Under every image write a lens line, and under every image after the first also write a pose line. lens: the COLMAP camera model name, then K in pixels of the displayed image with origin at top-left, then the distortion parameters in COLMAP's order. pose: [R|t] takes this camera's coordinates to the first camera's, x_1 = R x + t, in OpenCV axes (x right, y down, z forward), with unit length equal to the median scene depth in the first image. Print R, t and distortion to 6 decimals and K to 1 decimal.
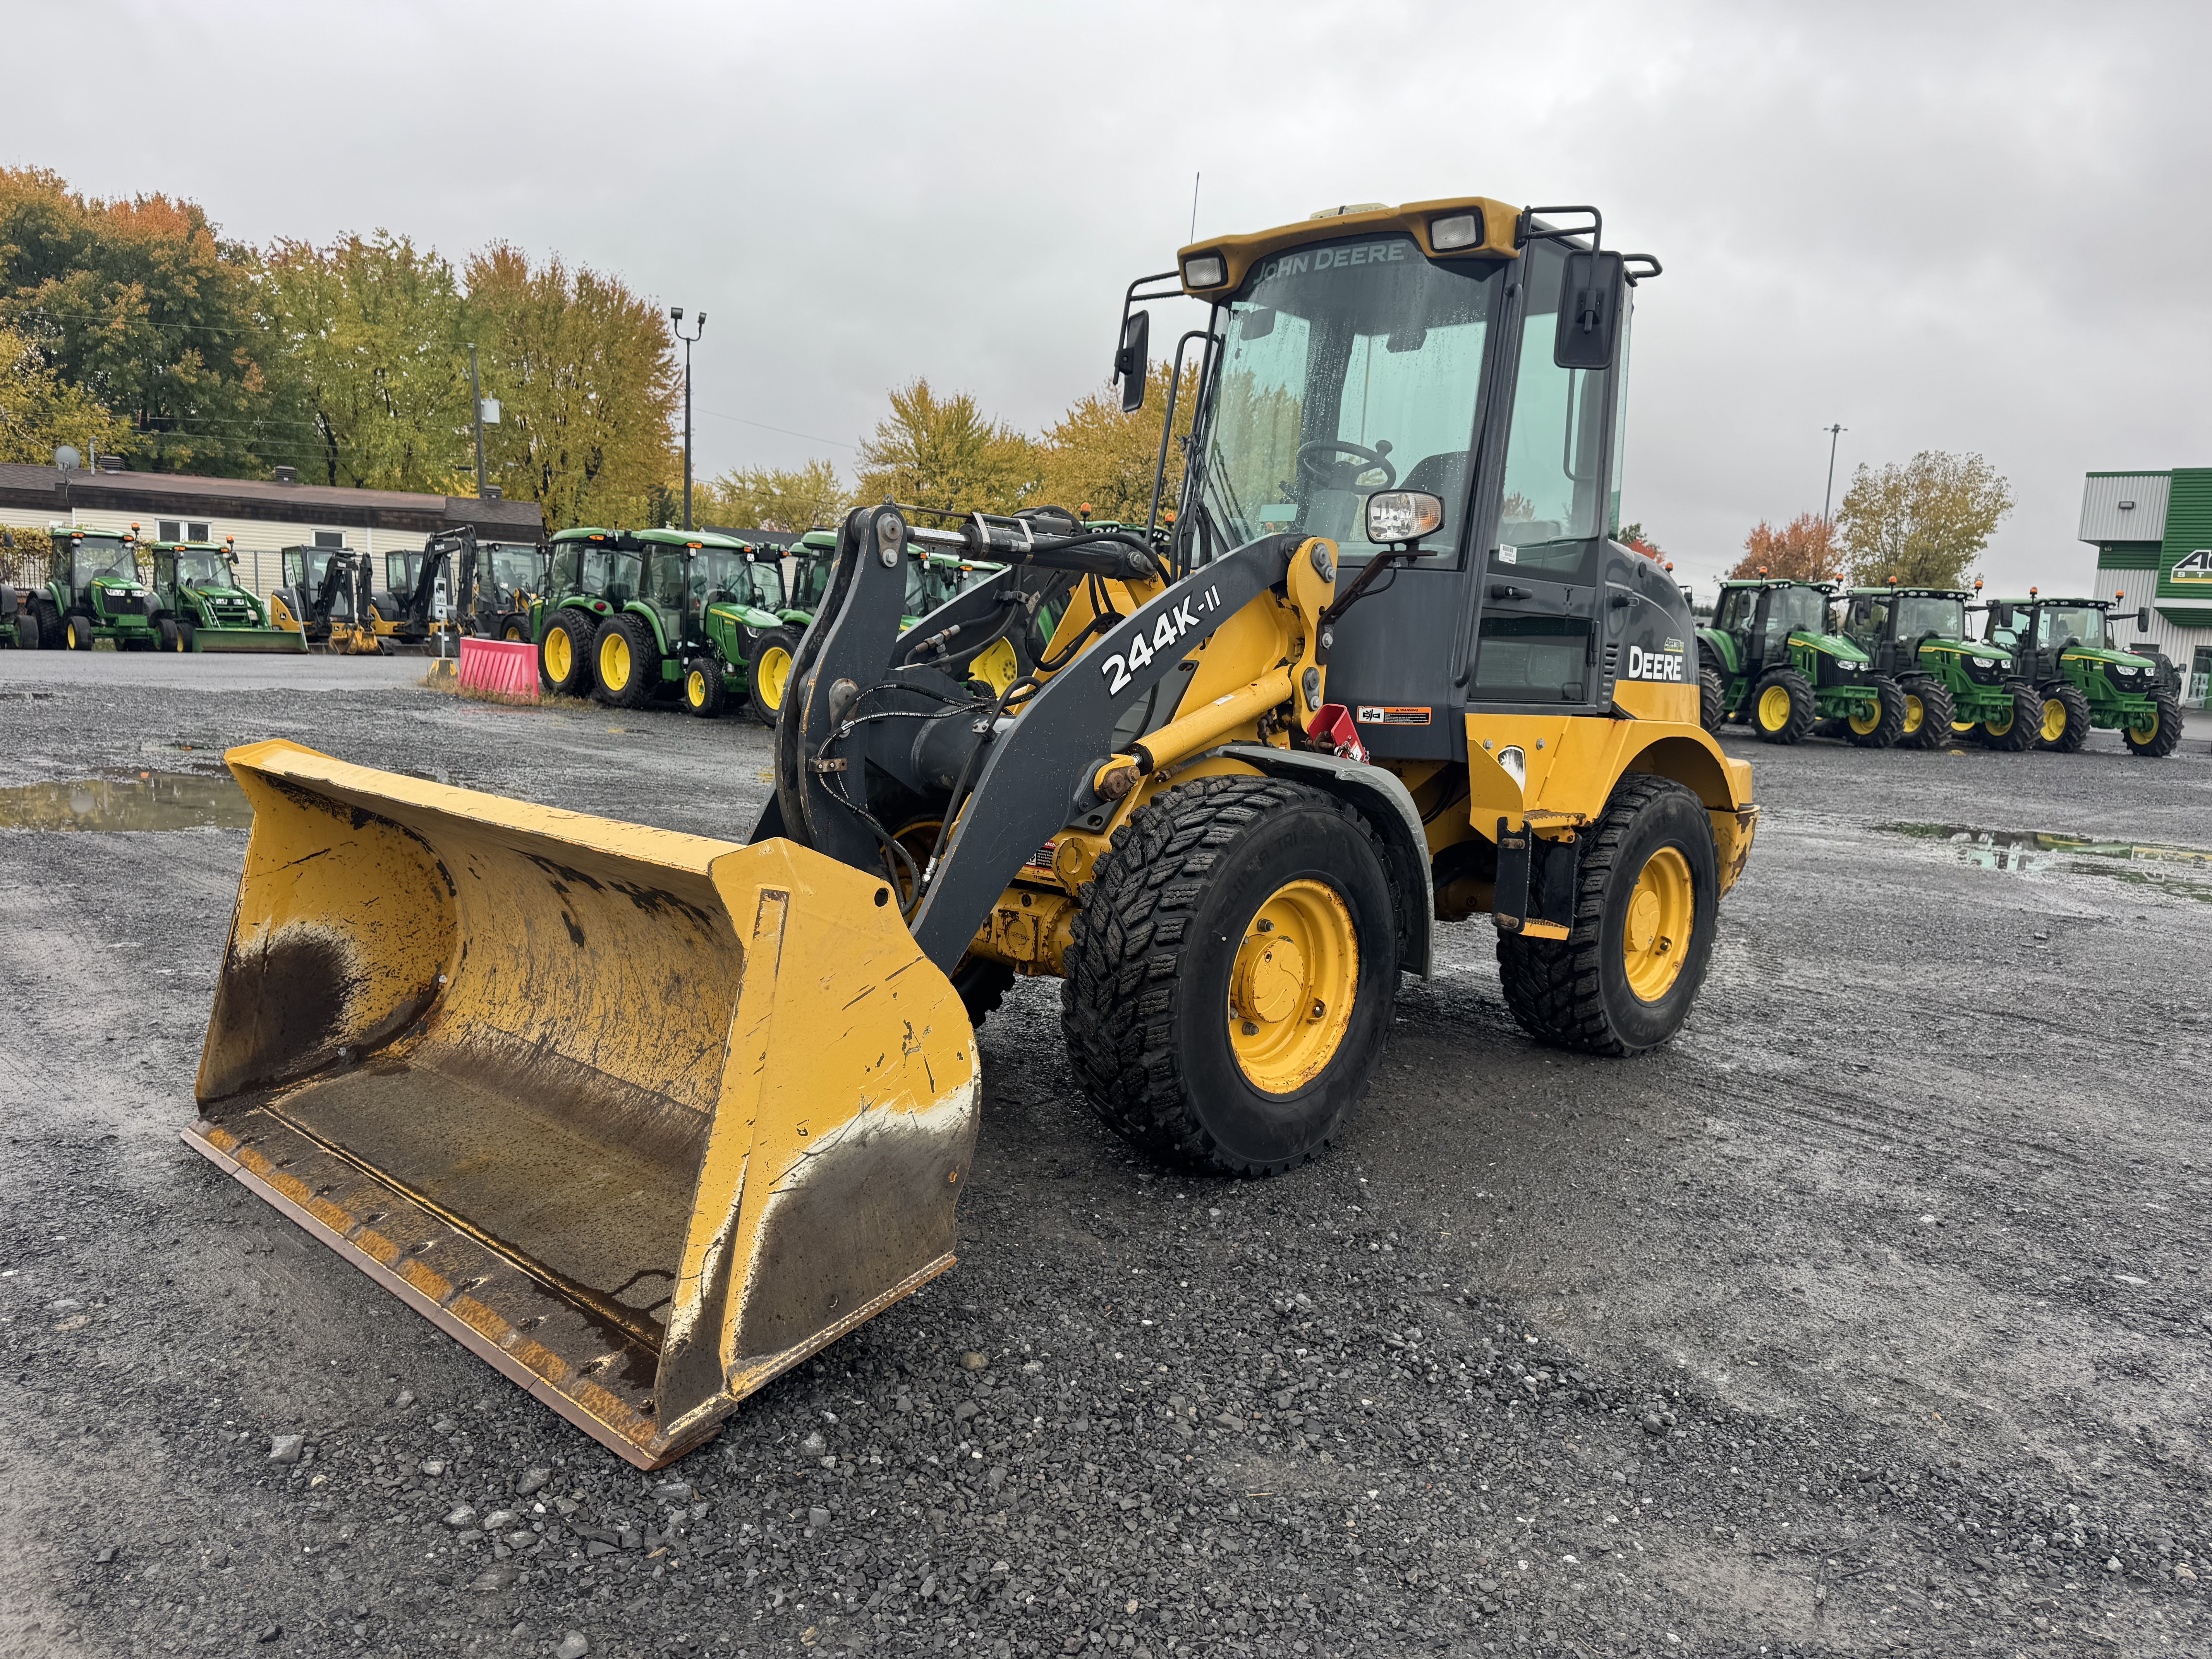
lens RADIAL K [[1576.2, 0, 1098.5], [0, 1576.2, 814.9], [0, 0, 1]] dist [0.109572, -0.183731]
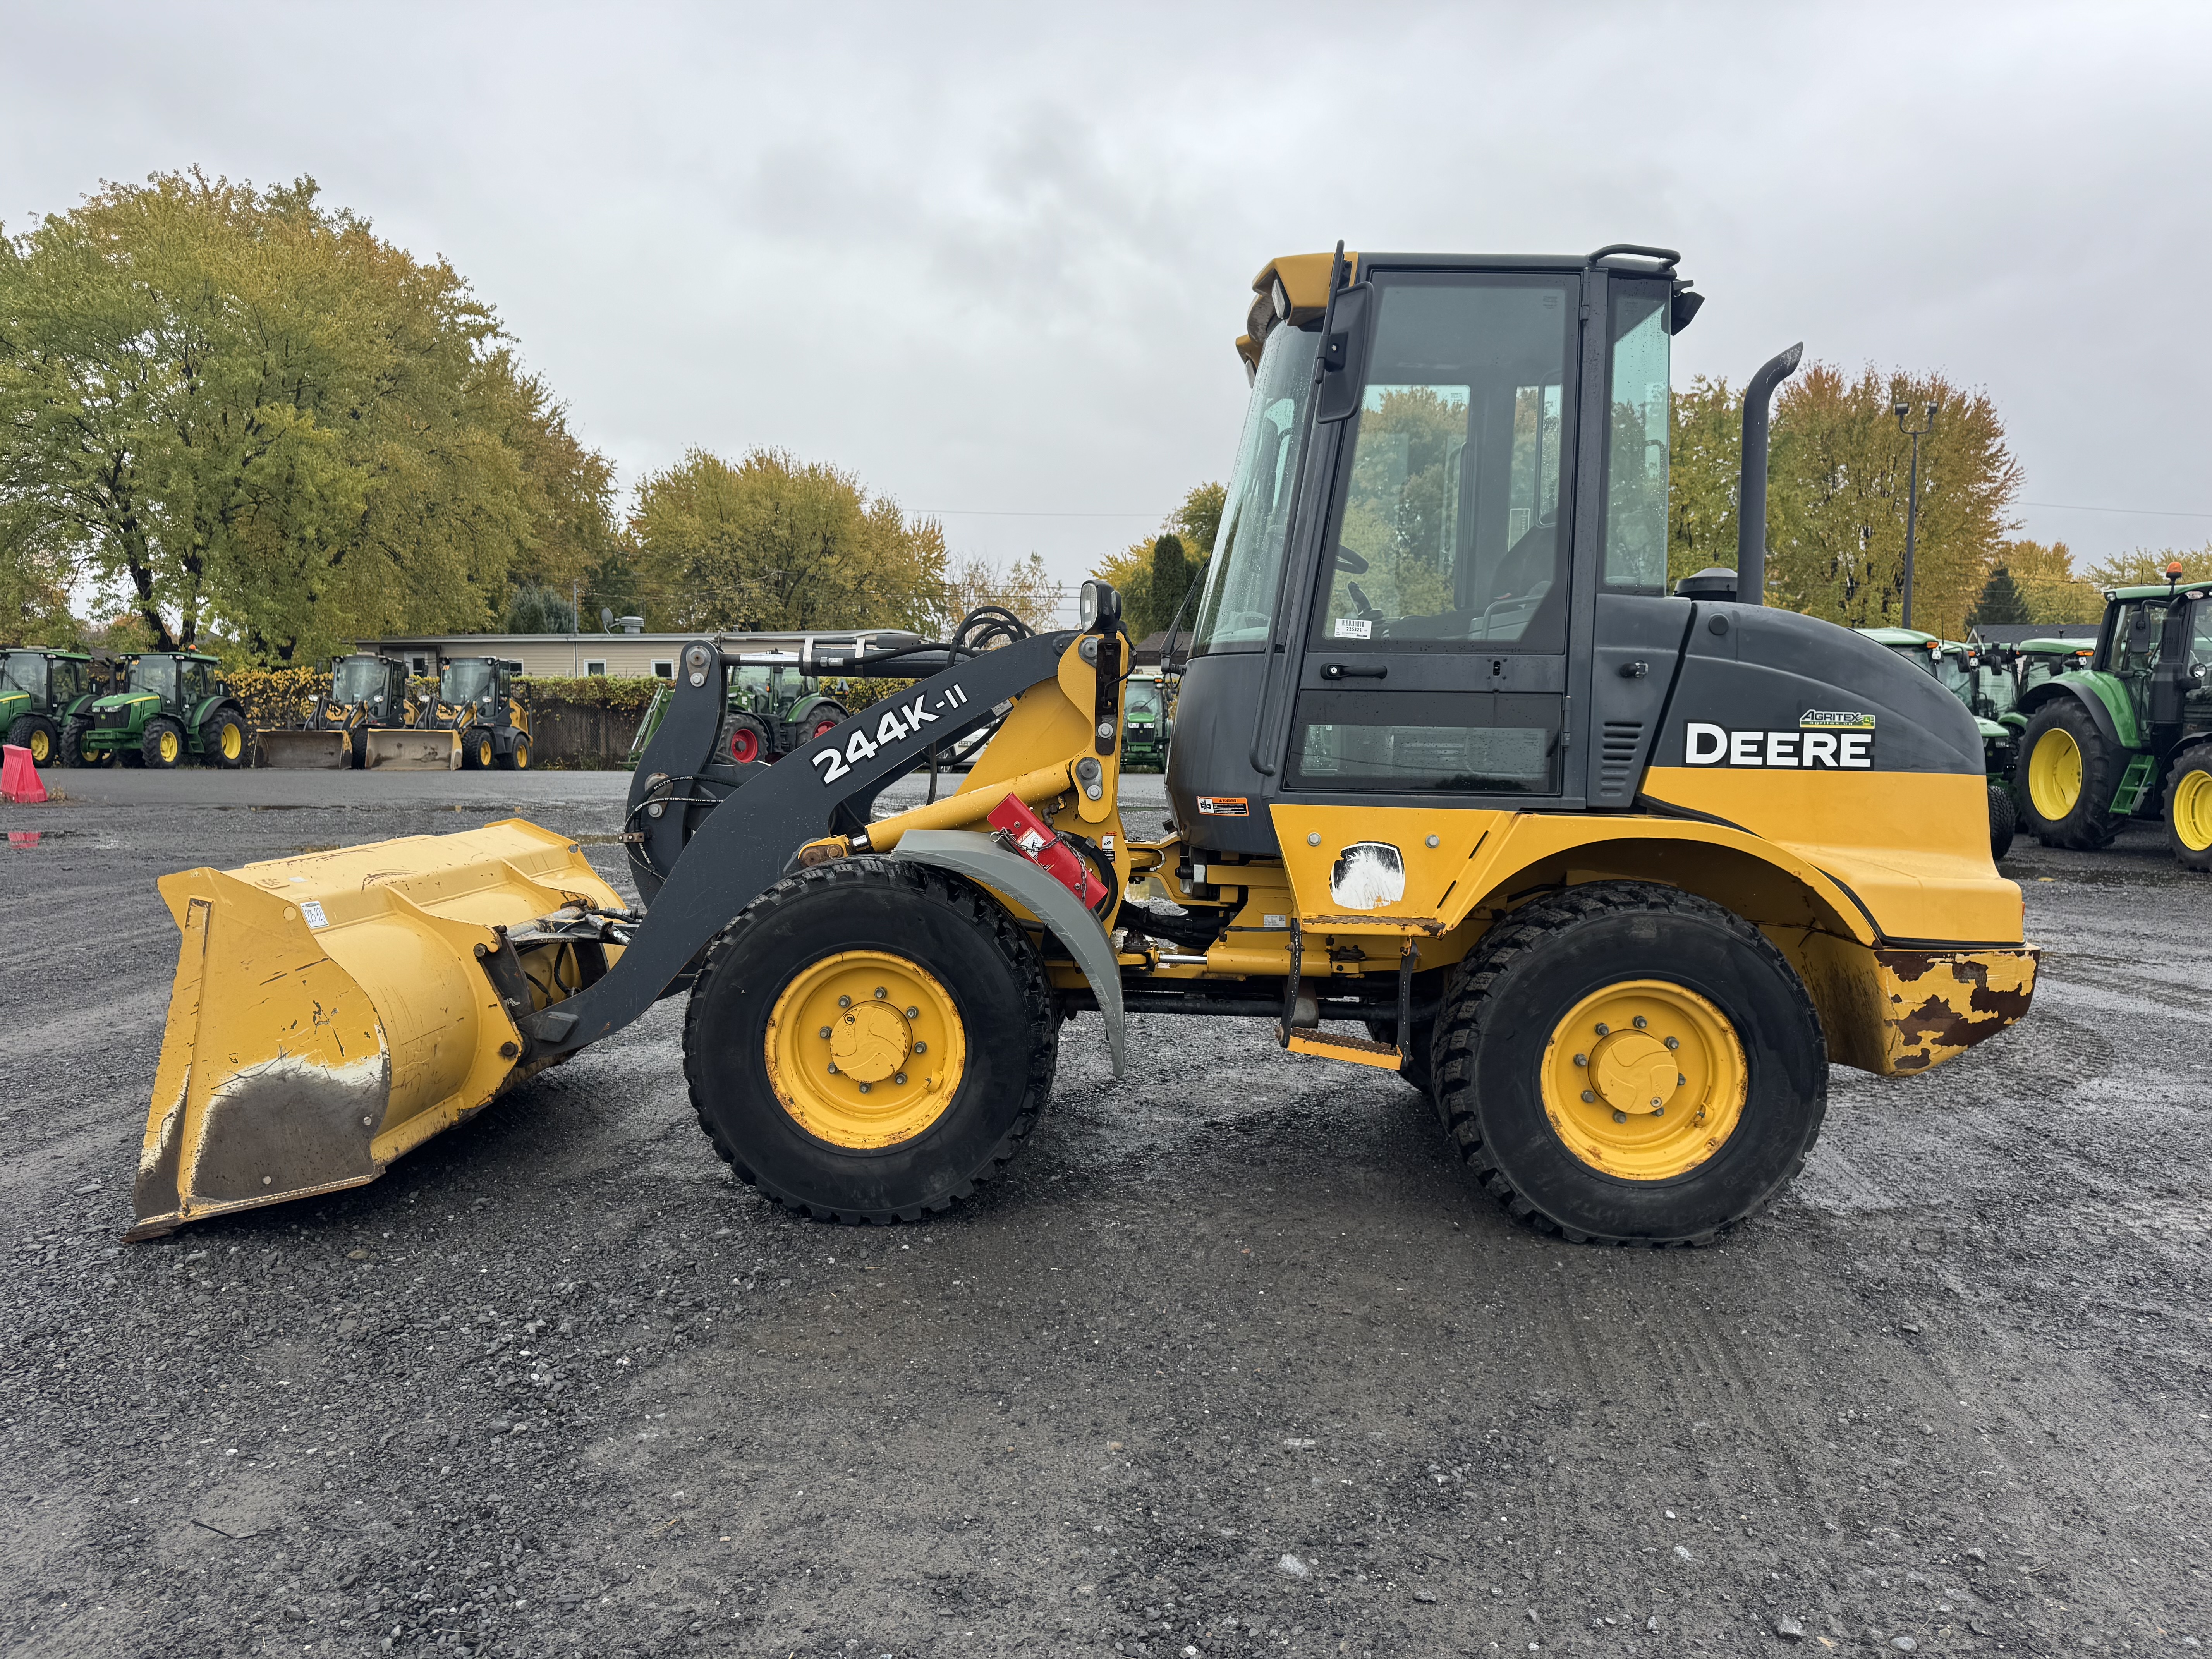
lens RADIAL K [[1576.2, 0, 1098.5], [0, 1576.2, 814.9], [0, 0, 1]] dist [0.109572, -0.183731]
pose [[0.668100, 0.001974, -0.744069, 0.981684], [-0.059300, 0.996957, -0.050600, -0.005835], [0.741705, 0.077929, 0.666184, 0.363481]]
